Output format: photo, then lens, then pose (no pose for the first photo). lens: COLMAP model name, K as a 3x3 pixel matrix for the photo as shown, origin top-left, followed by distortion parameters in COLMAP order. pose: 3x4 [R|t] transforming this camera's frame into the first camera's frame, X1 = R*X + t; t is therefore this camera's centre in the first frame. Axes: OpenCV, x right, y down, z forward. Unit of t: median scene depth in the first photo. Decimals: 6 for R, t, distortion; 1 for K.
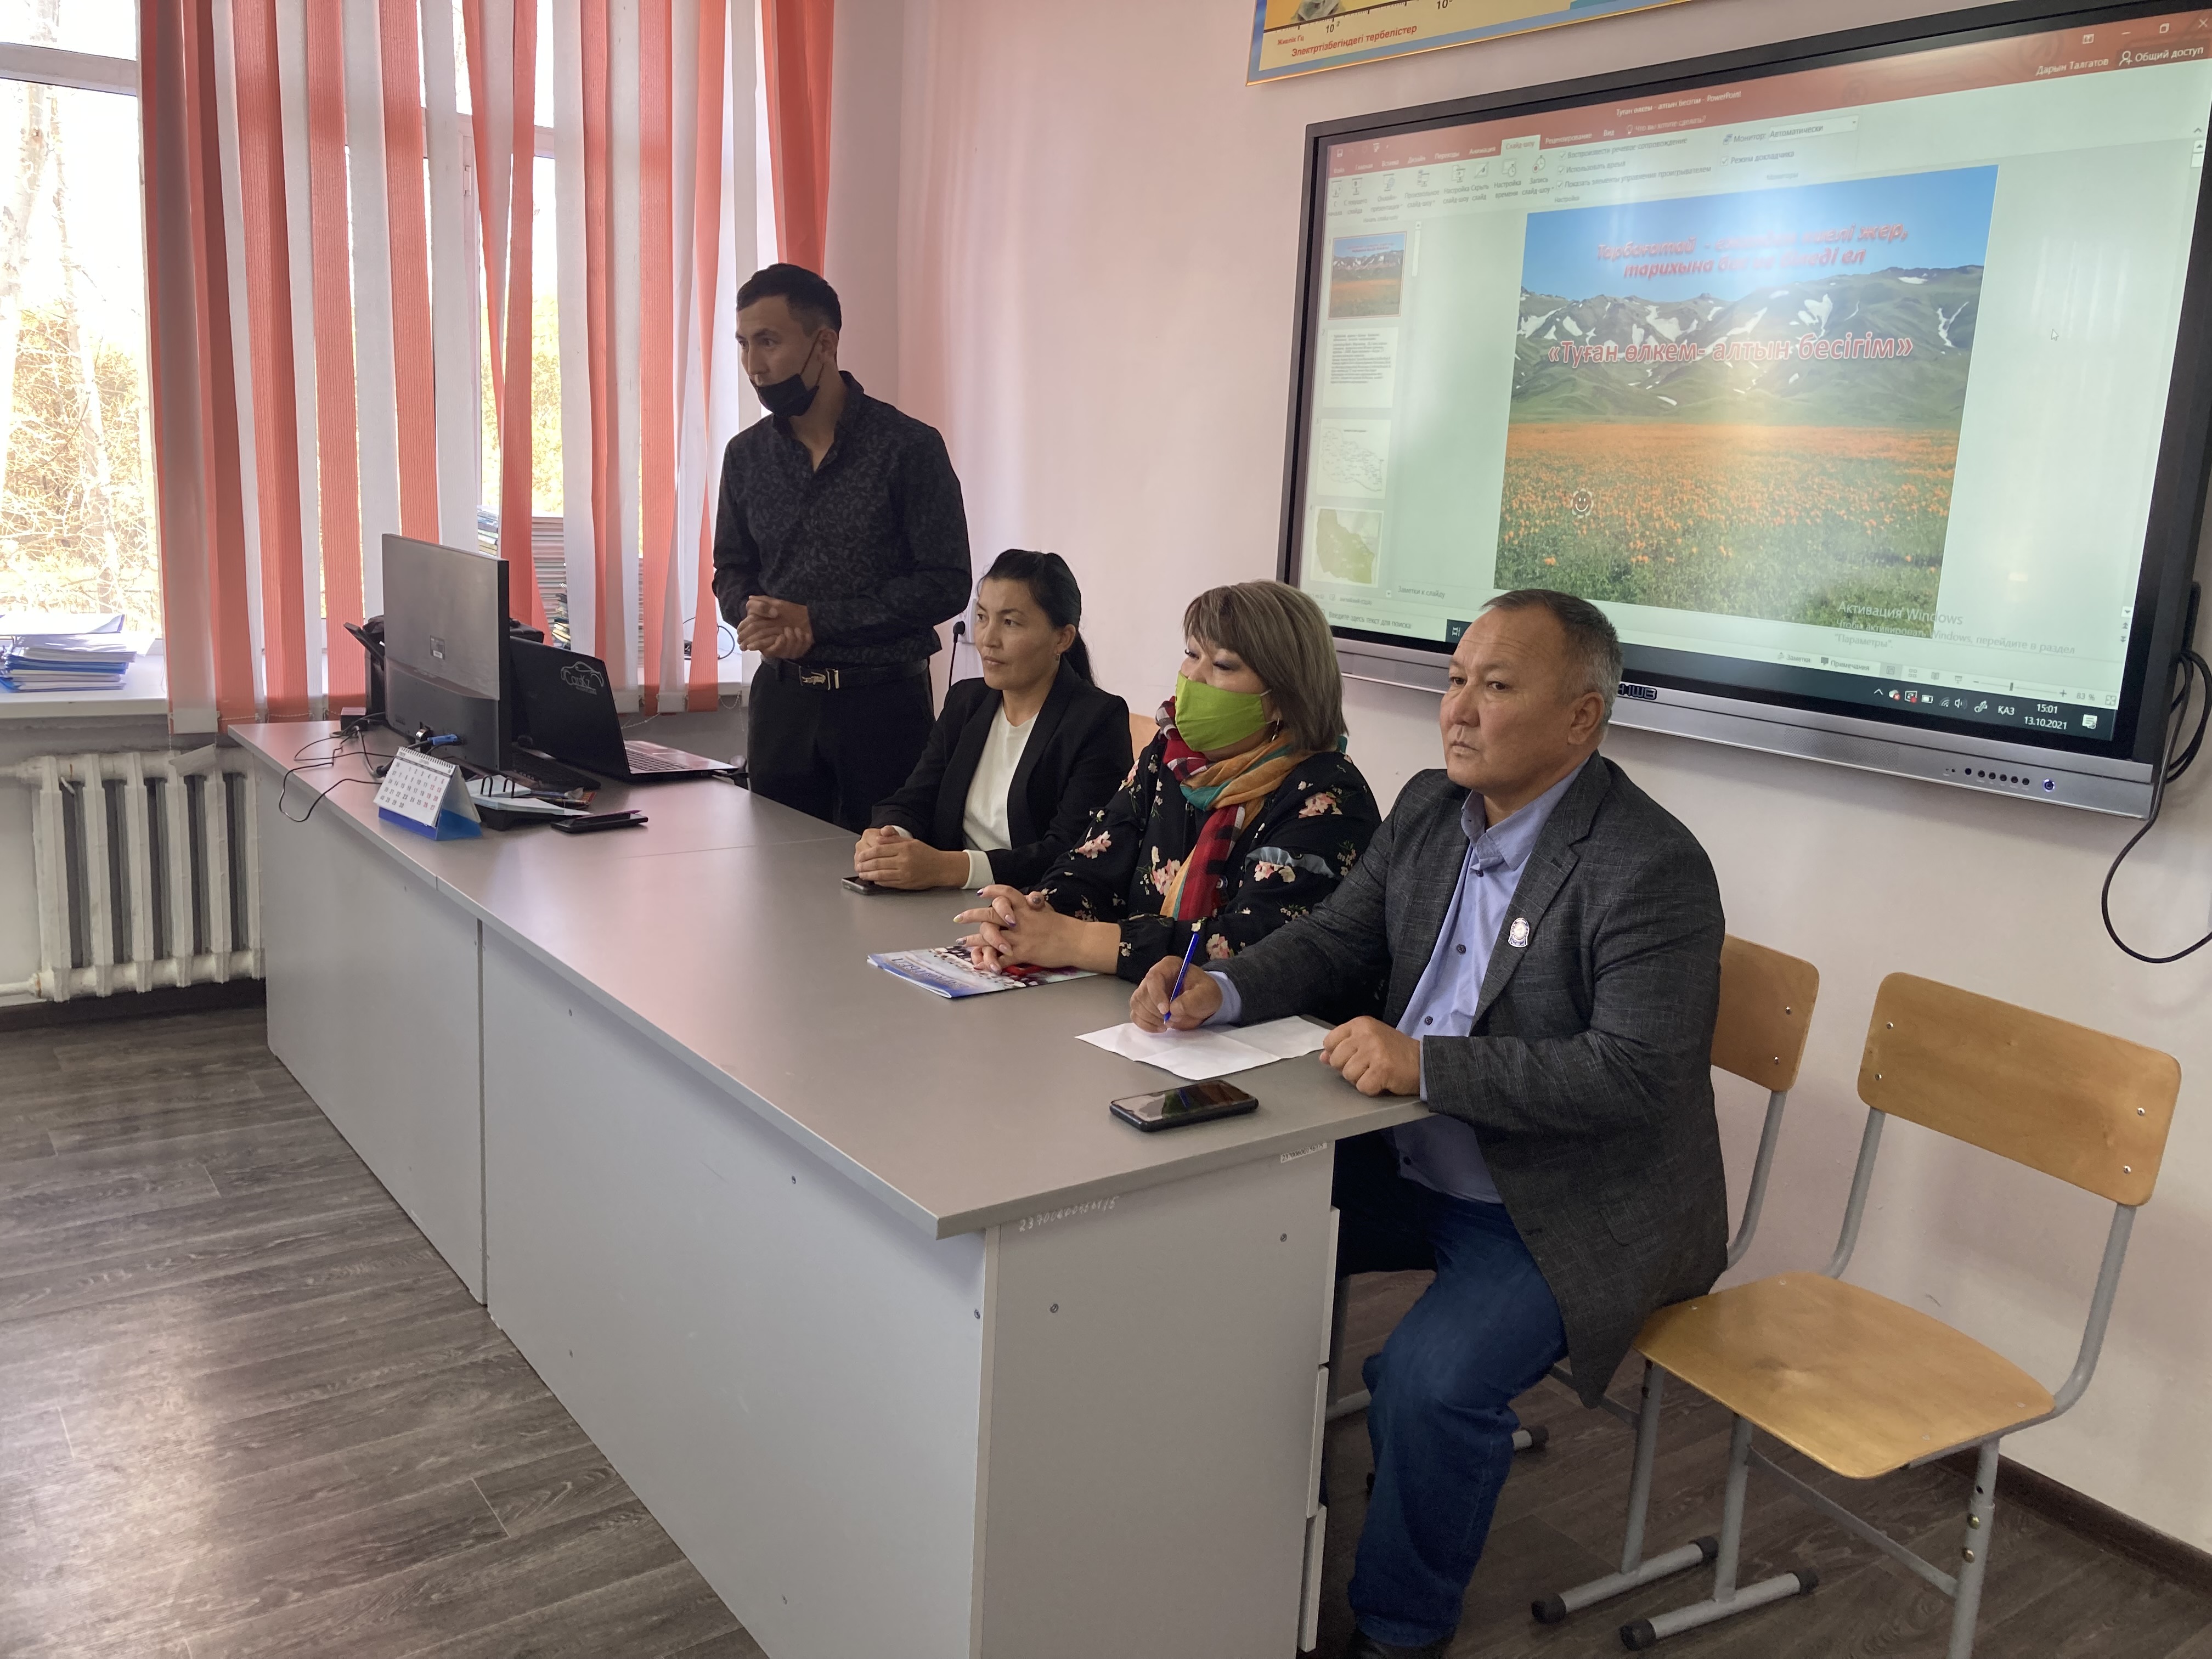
lens RADIAL K [[1867.8, 0, 1108.2], [0, 1867.8, 783.9], [0, 0, 1]] dist [0.012496, 0.003433]
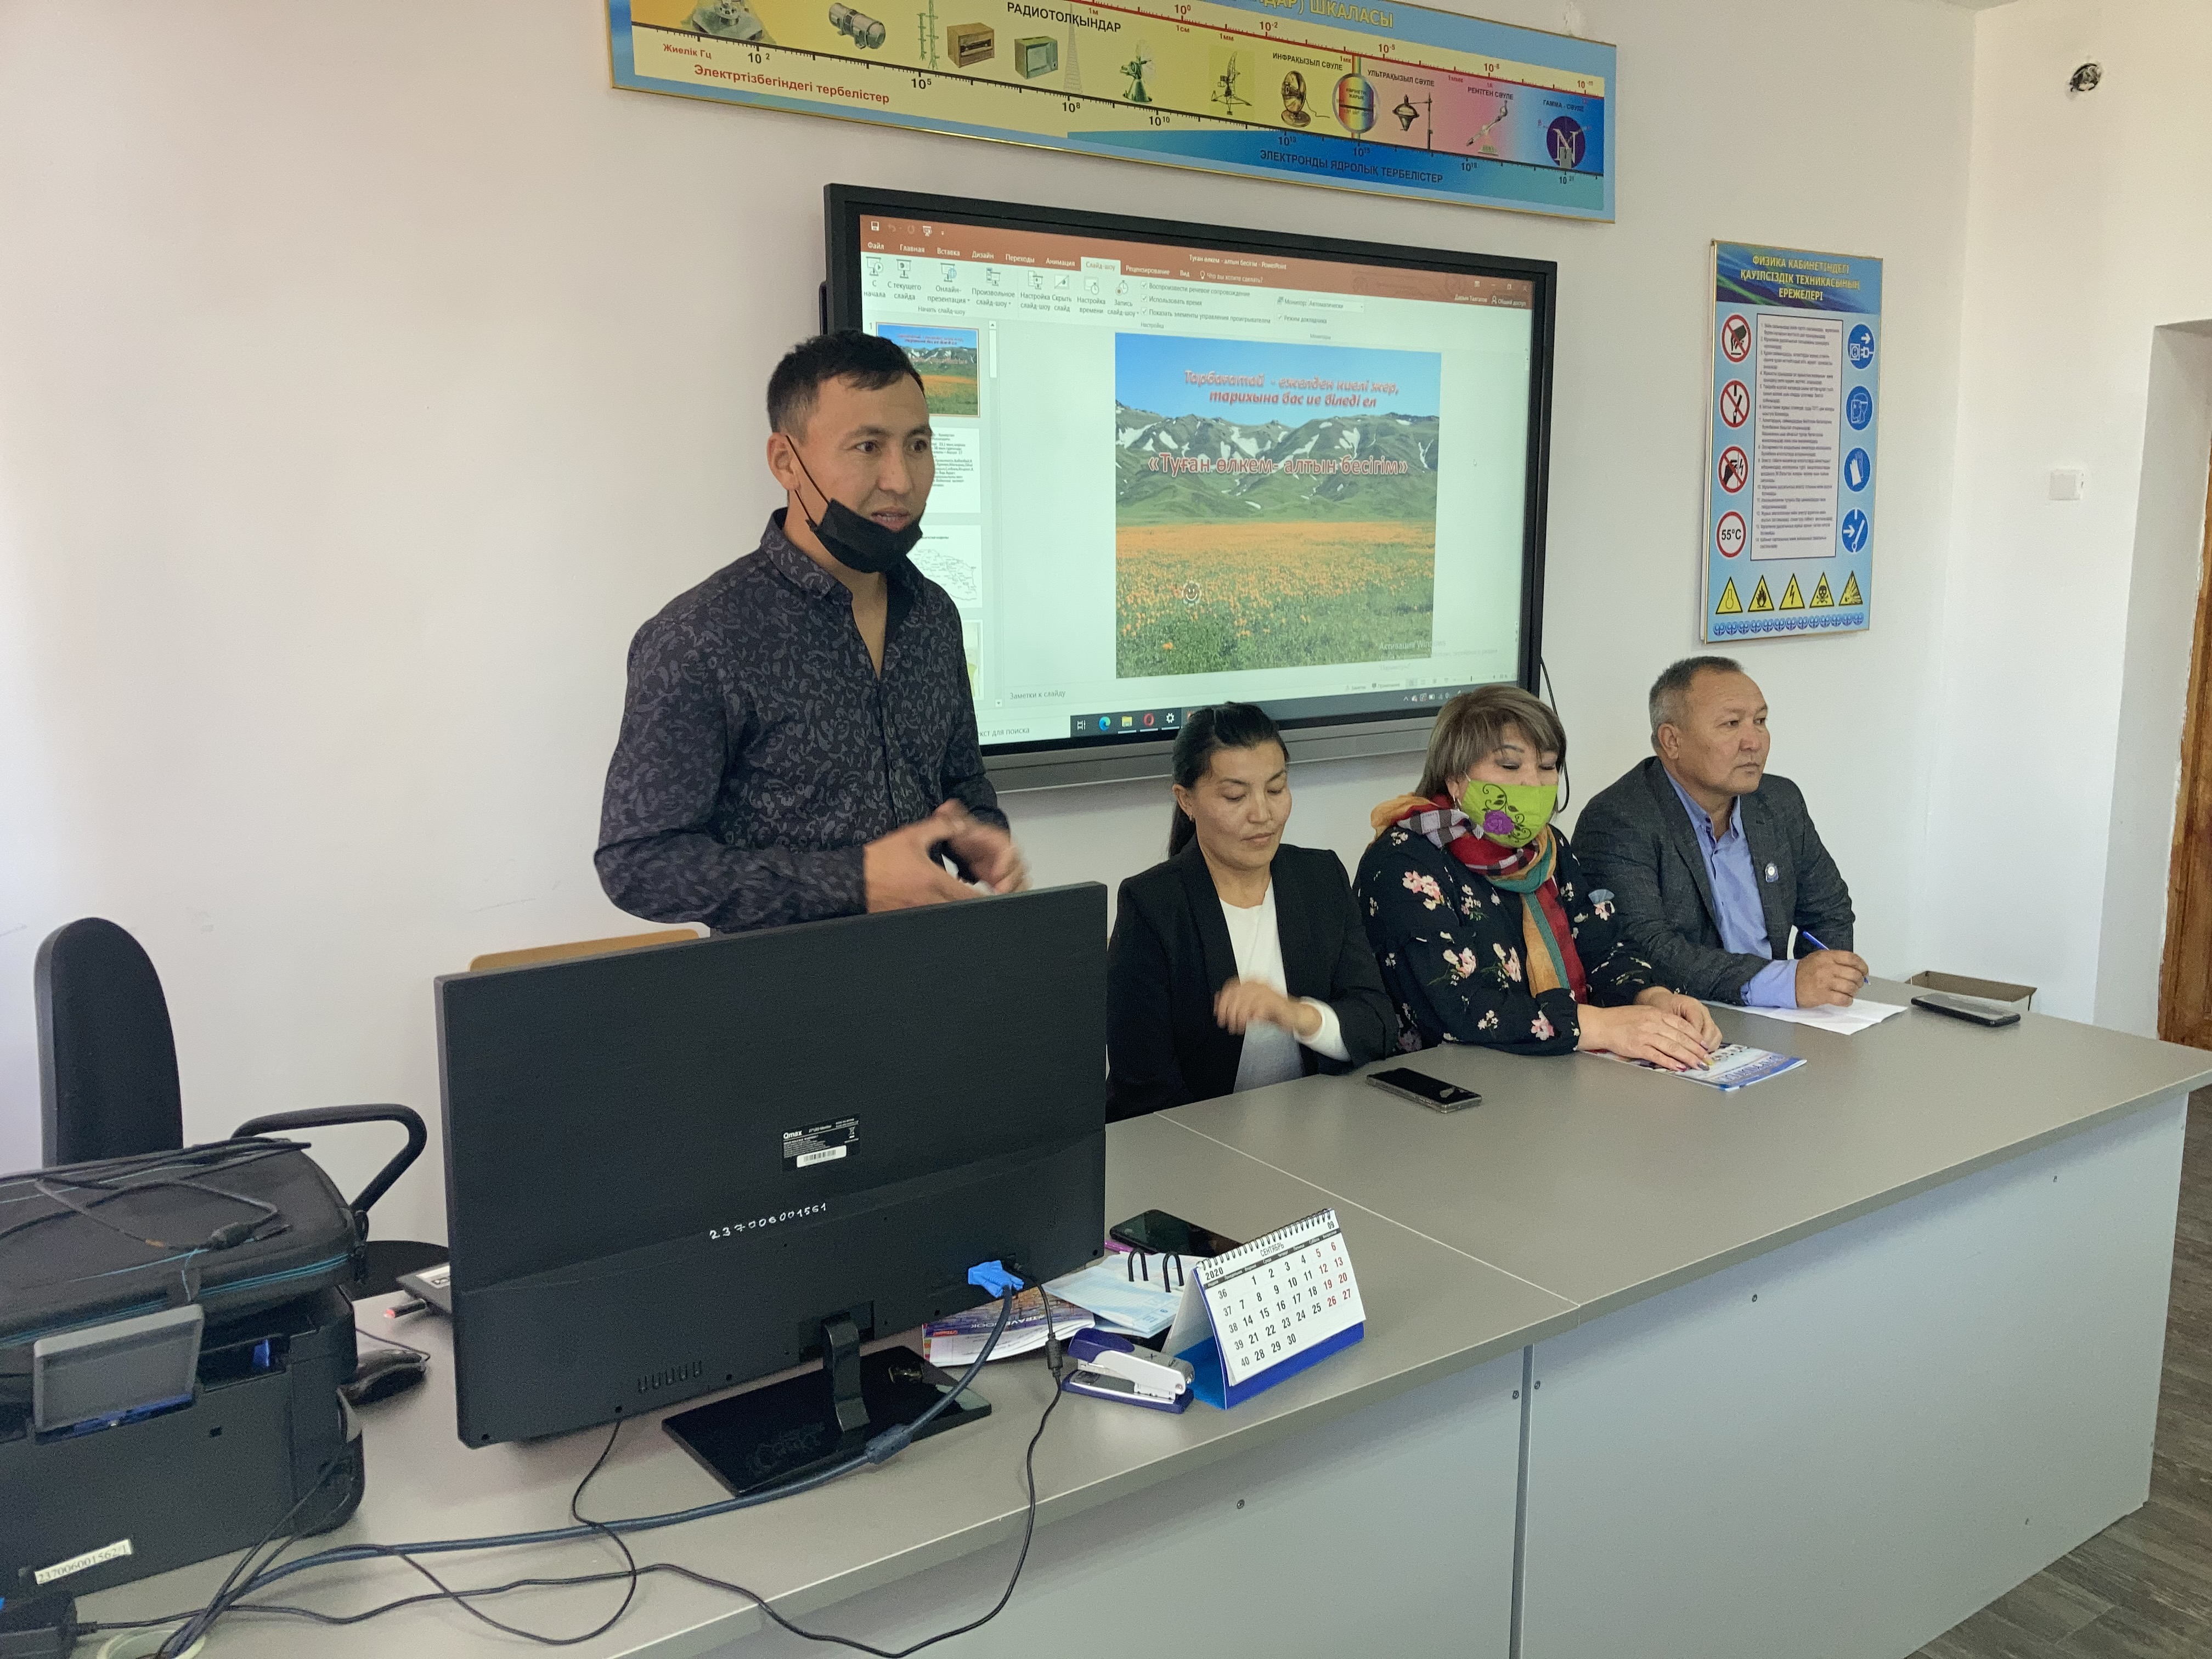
lens RADIAL K [[1771.9, 0, 1106.0], [0, 1771.9, 829.5], [0, 0, 1]] dist [0.093259, -0.207401]
pose [[0.016211, -0.215135, 0.976450, -0.852121], [0.182884, 0.960741, 0.208637, -0.246880], [-0.983001, 0.175195, 0.054919, 1.007710]]
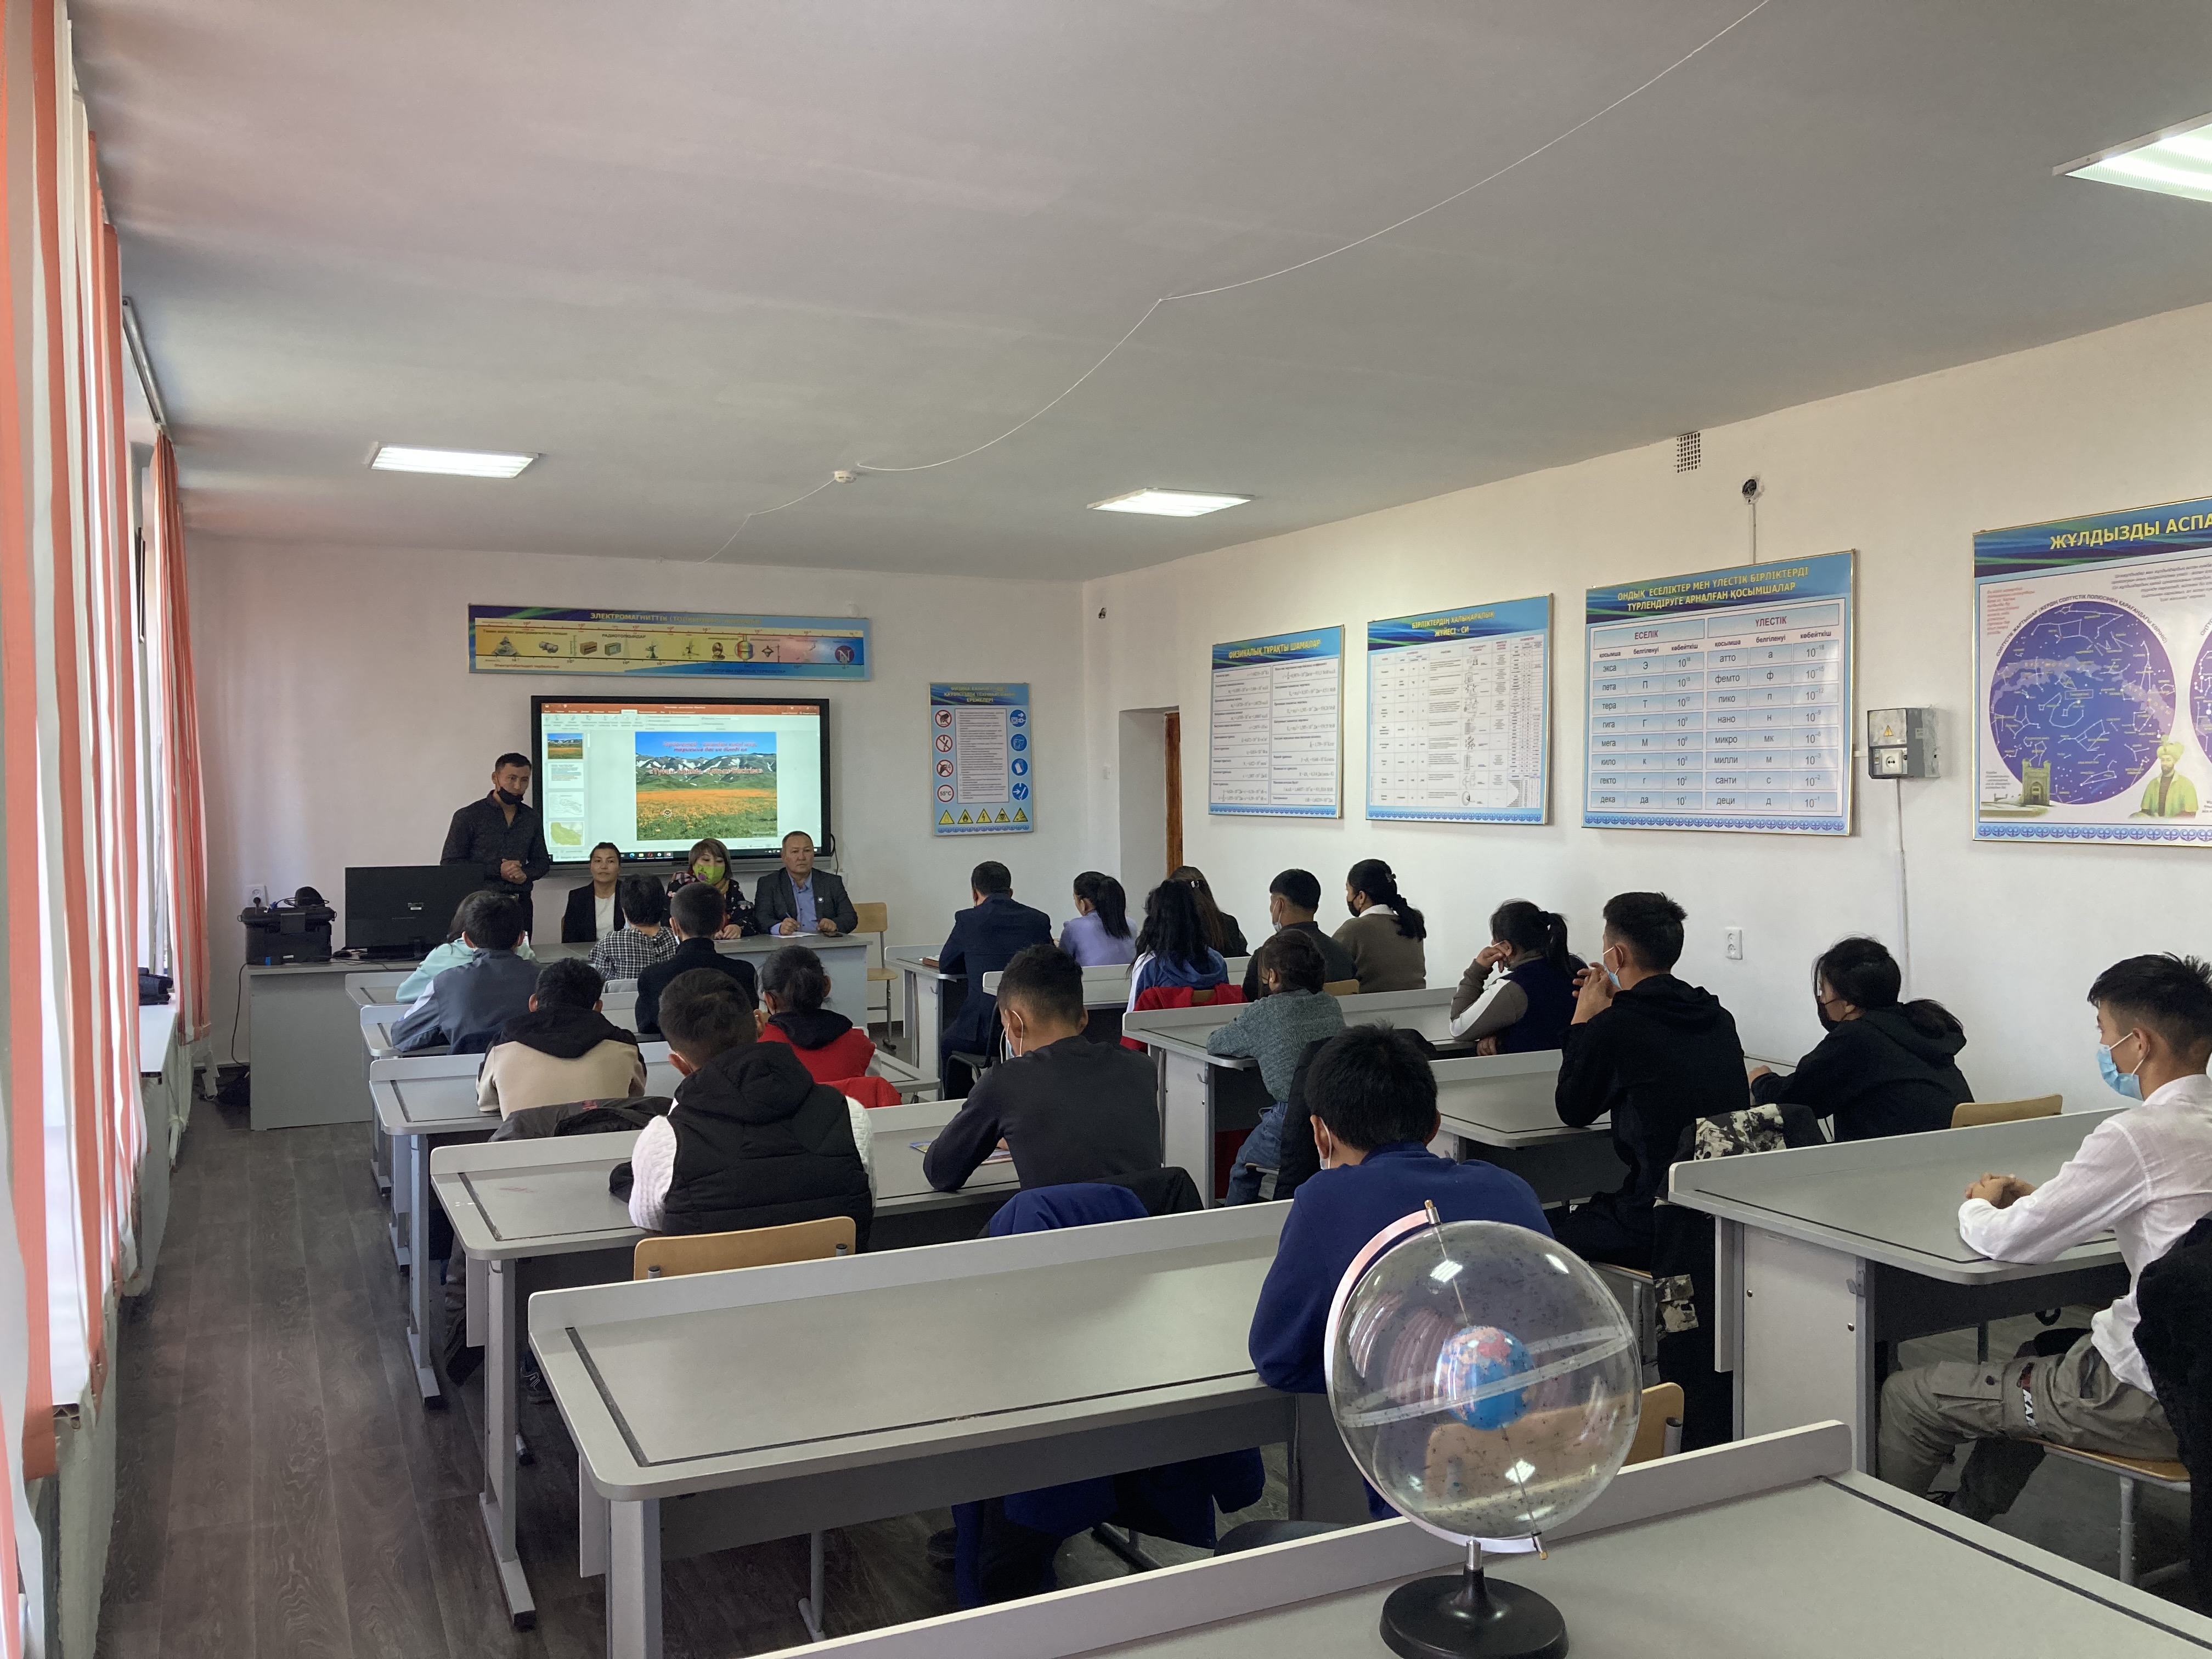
lens RADIAL K [[1771.9, 0, 1106.0], [0, 1771.9, 829.5], [0, 0, 1]] dist [0.093259, -0.207401]
pose [[0.183402, -0.084461, 0.979403, -2.849783], [0.188413, 0.980852, 0.049304, -0.128700], [-0.964813, 0.175490, 0.195804, -0.441562]]
